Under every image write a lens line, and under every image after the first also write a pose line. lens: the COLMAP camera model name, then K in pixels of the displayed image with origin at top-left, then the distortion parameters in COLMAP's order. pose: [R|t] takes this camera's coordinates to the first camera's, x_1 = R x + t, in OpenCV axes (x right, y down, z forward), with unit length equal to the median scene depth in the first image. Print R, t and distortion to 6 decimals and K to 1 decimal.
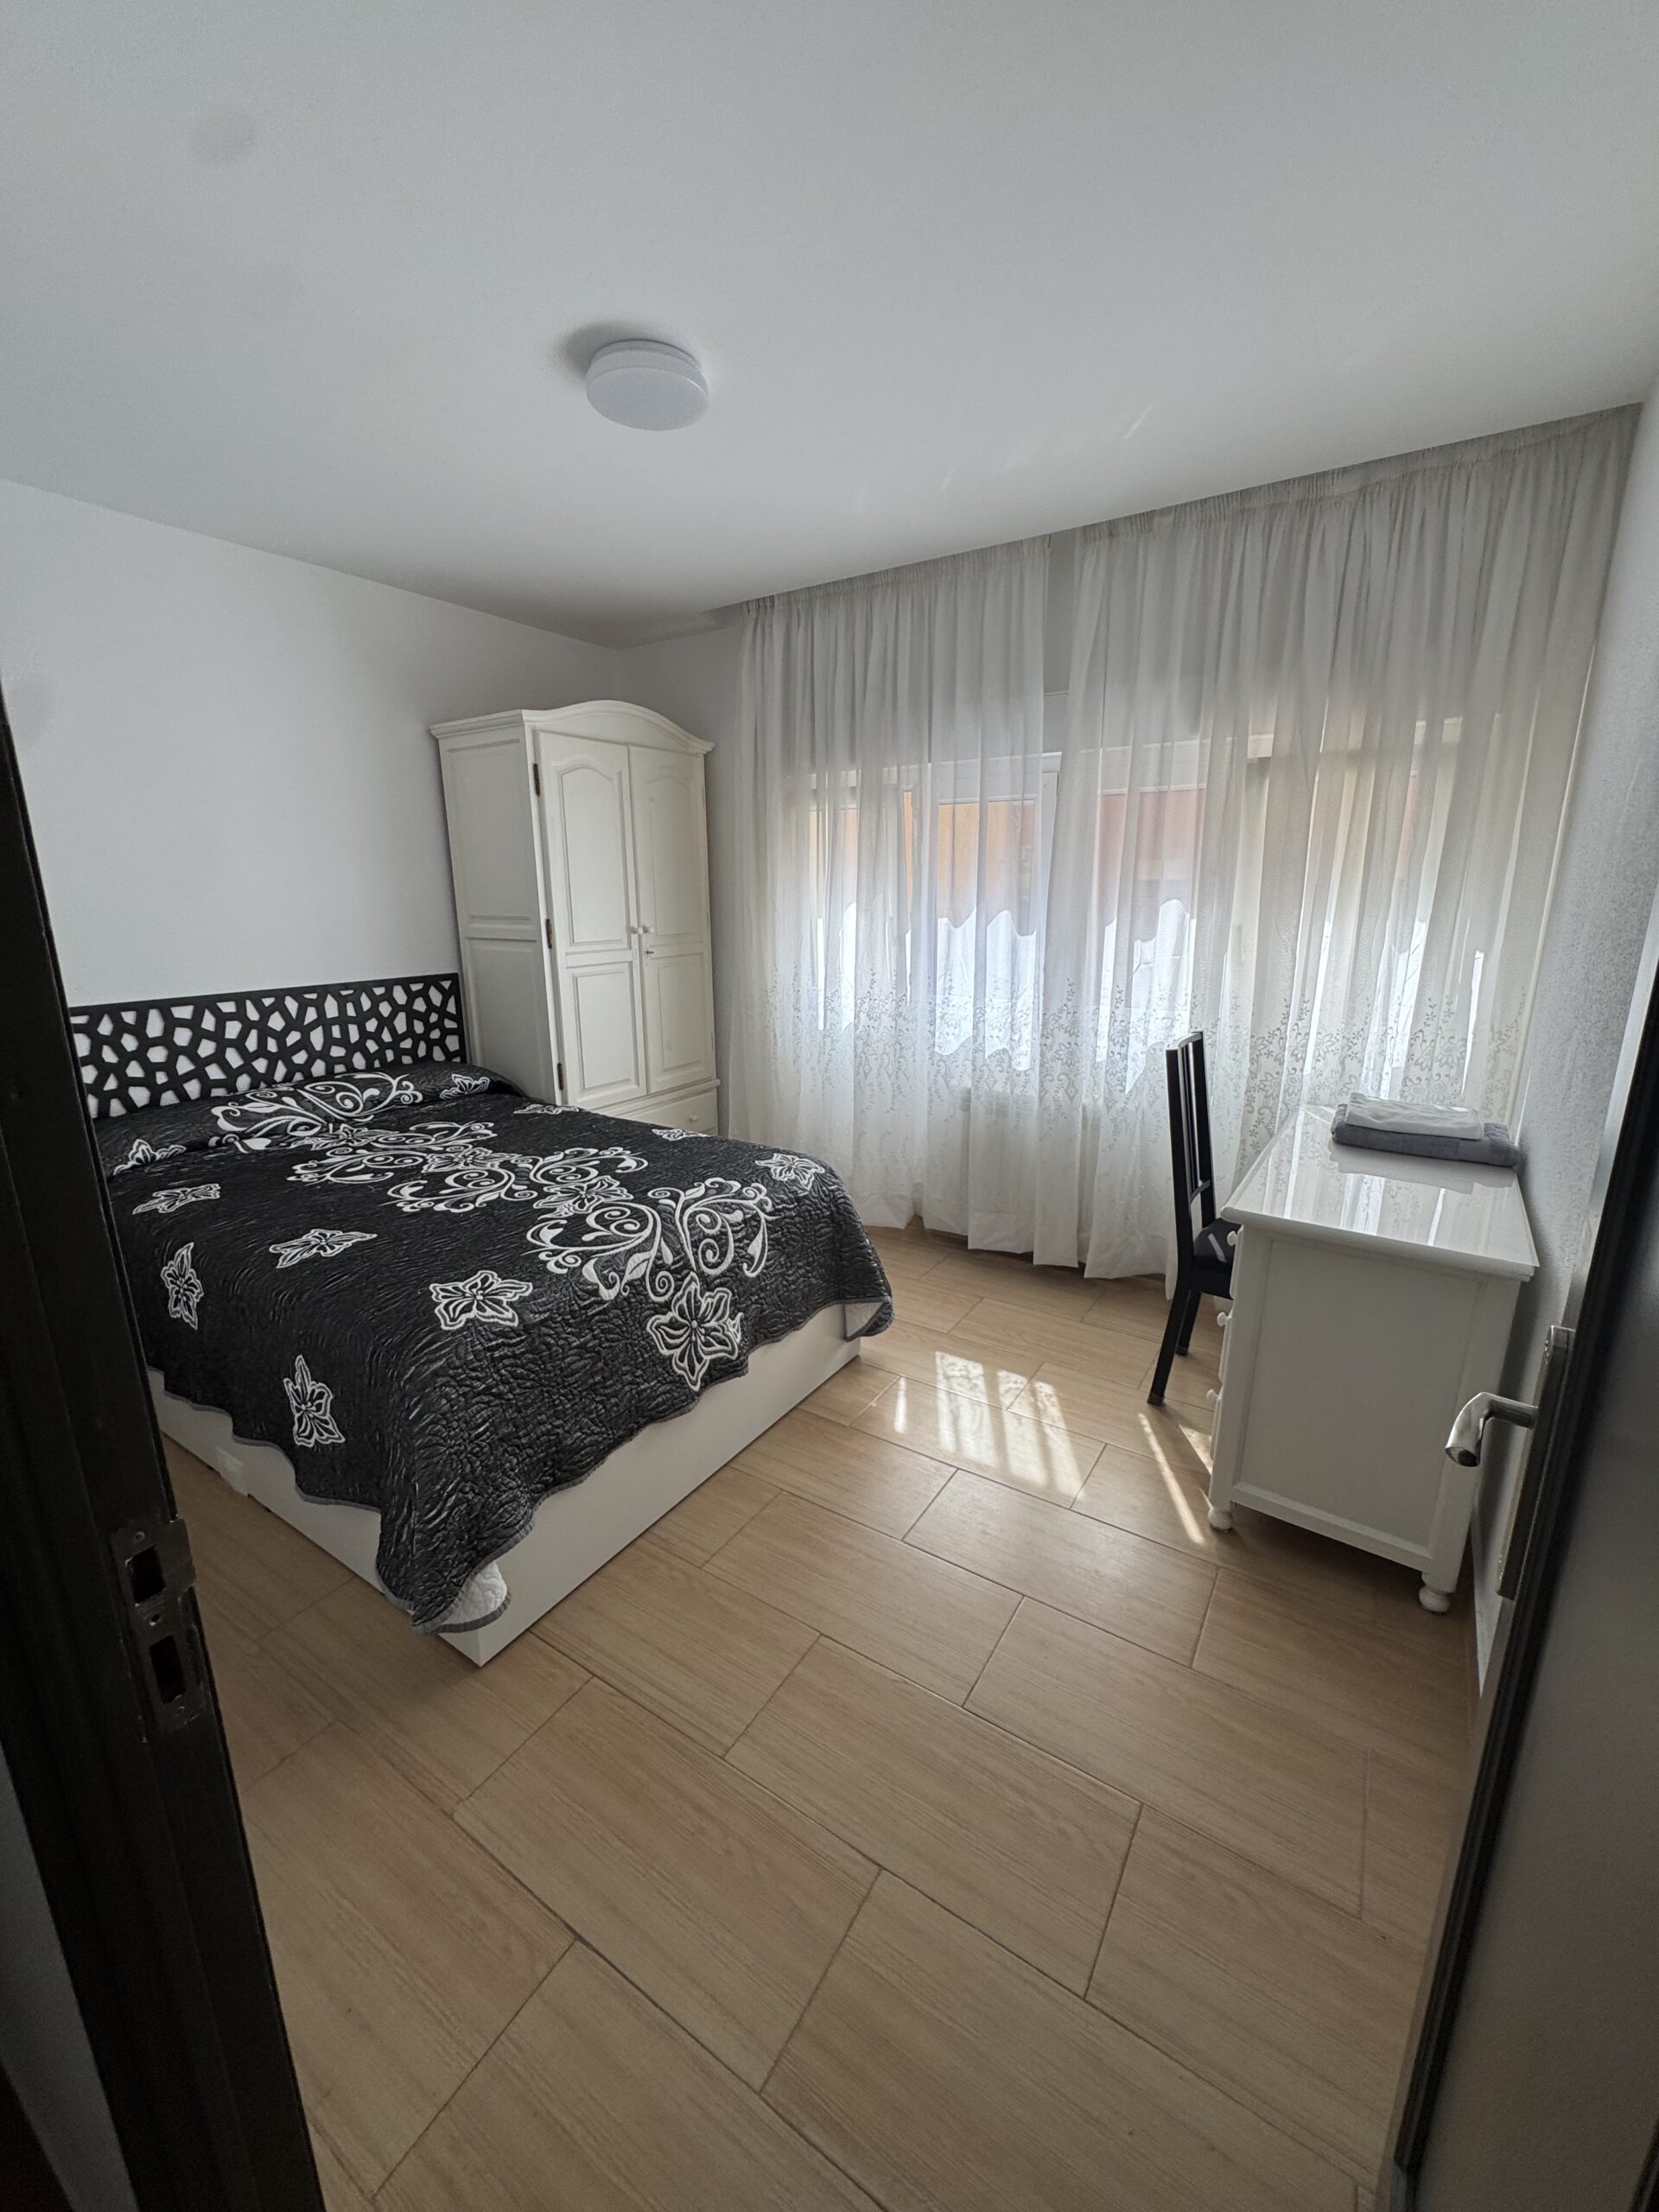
lens RADIAL K [[883.2, 0, 829.5], [0, 883.2, 1106.0], [0, 0, 1]] dist [0.000169, -0.000660]
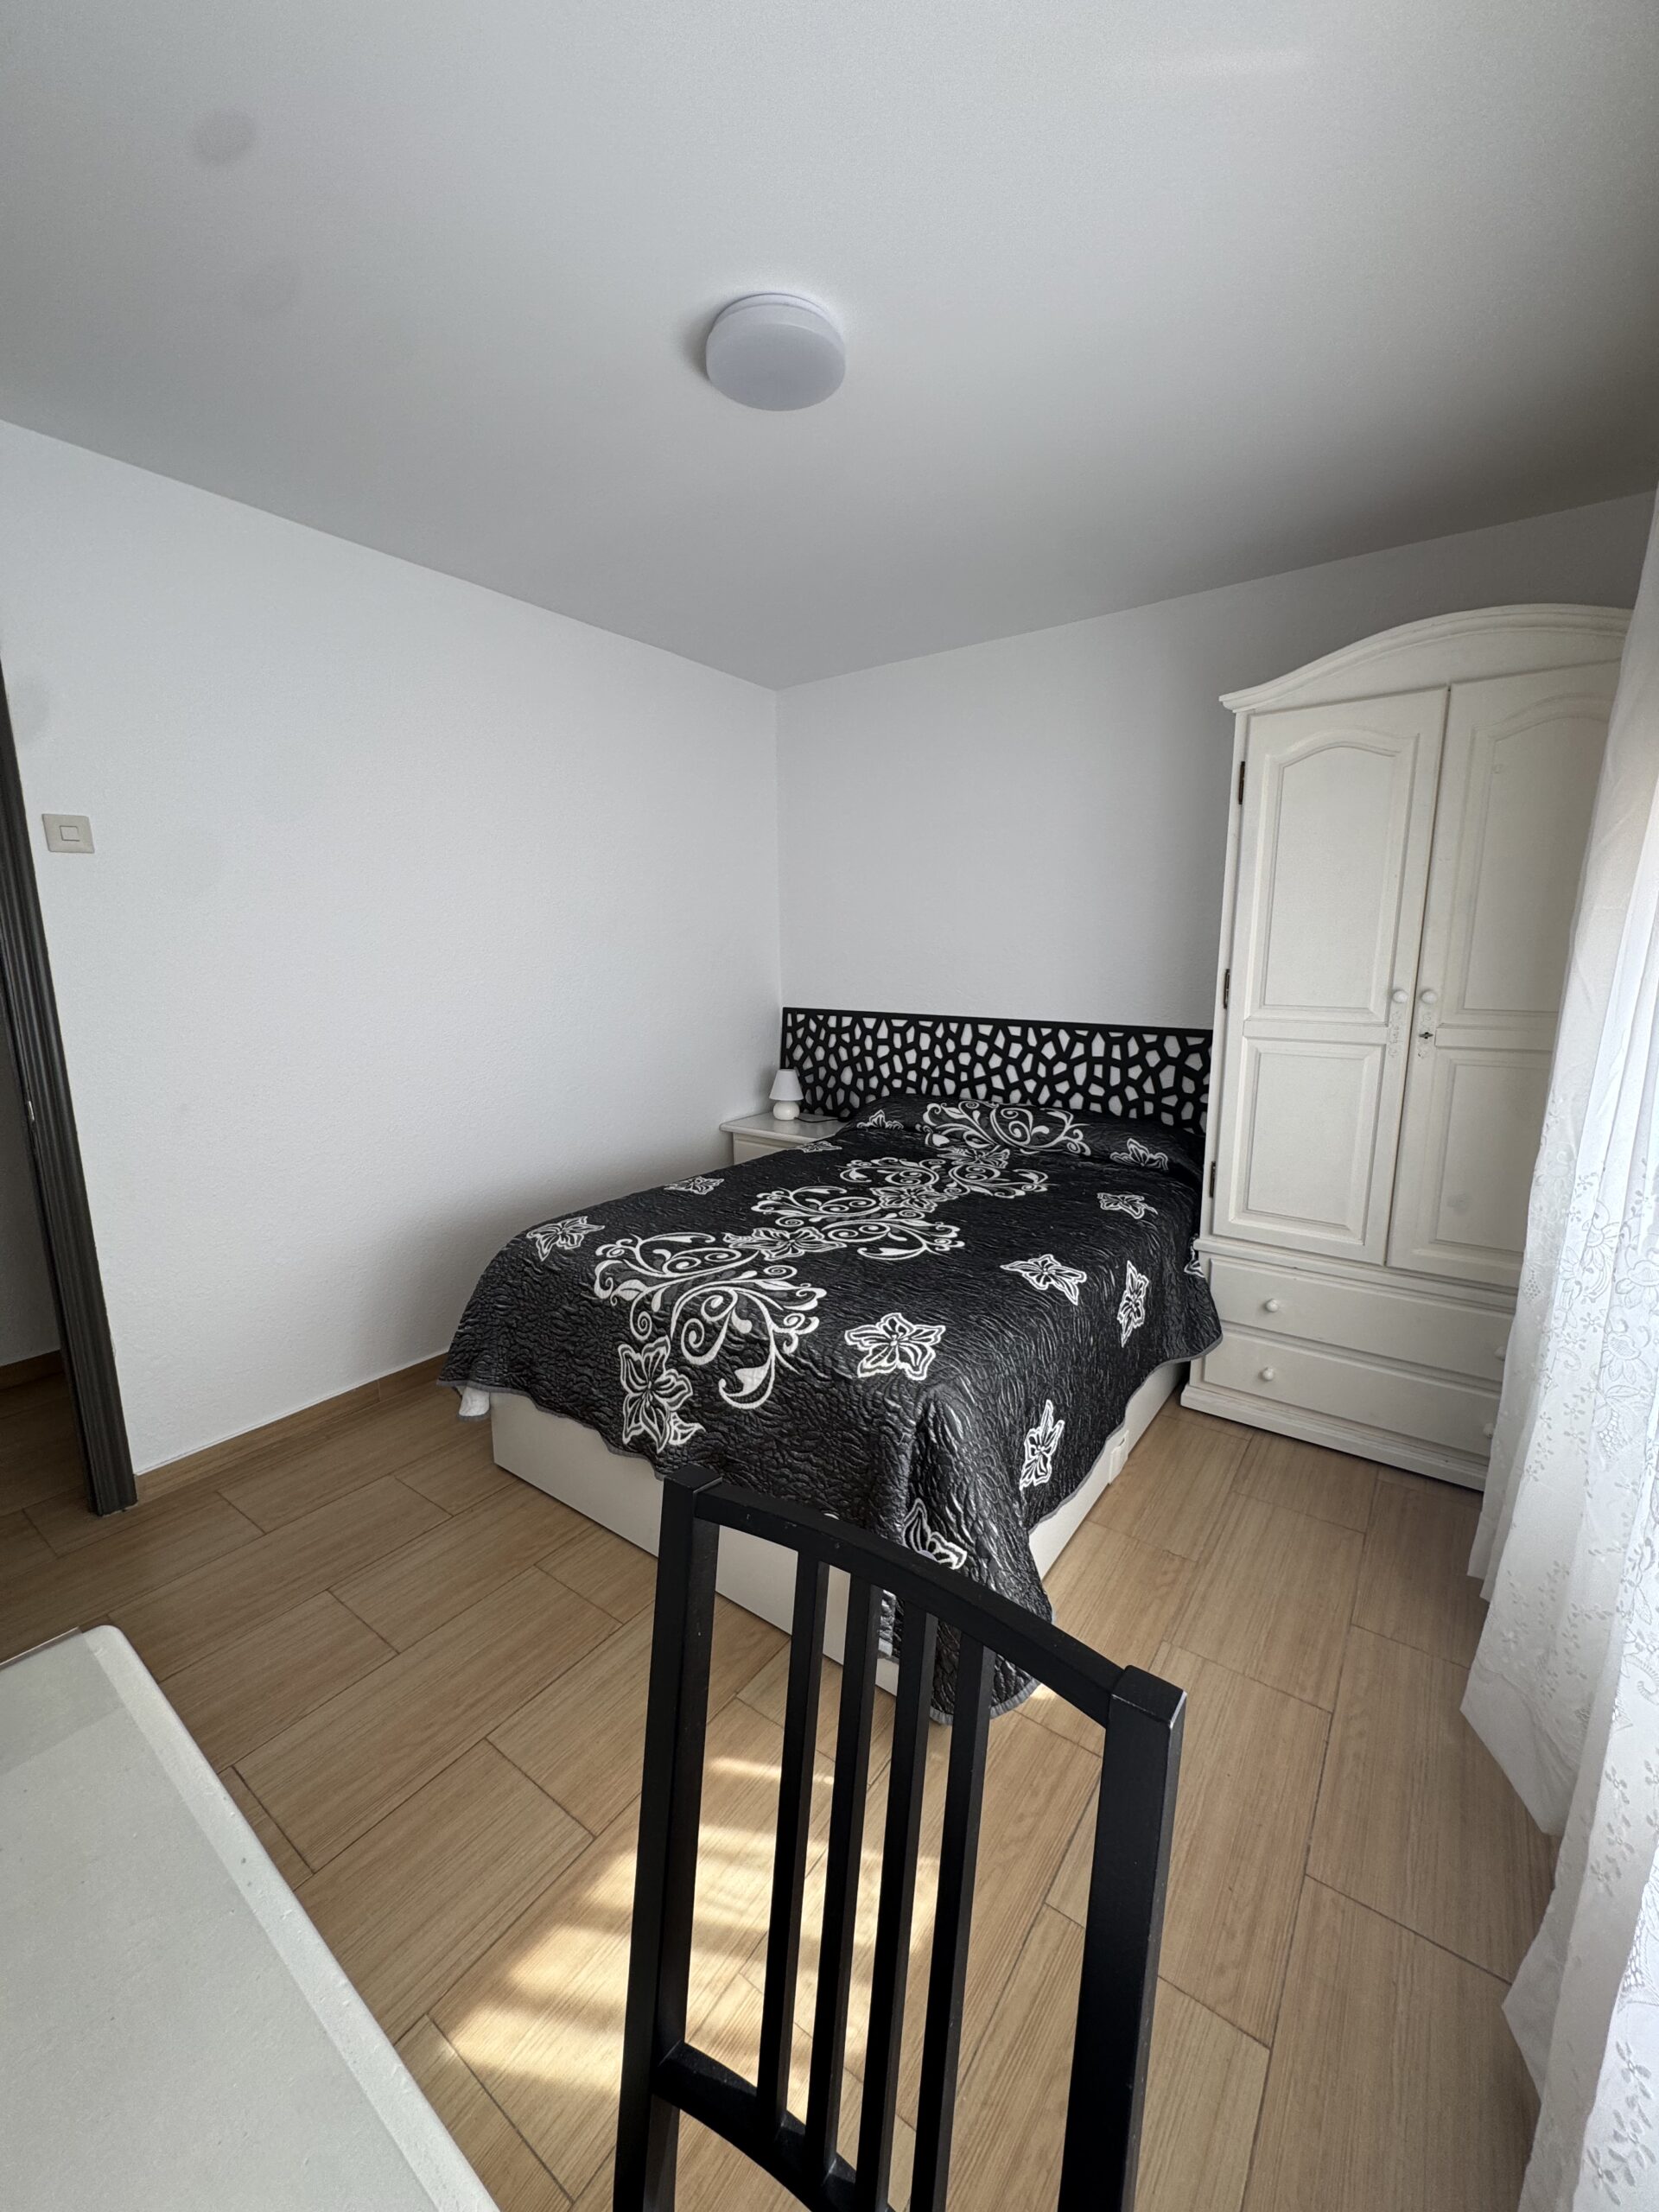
lens RADIAL K [[883.2, 0, 829.5], [0, 883.2, 1106.0], [0, 0, 1]] dist [0.000169, -0.000660]
pose [[-0.053362, 0.189615, -0.980407, 0.511367], [-0.235214, 0.951794, 0.196883, -0.194342], [0.970478, 0.241112, -0.006189, 0.809962]]
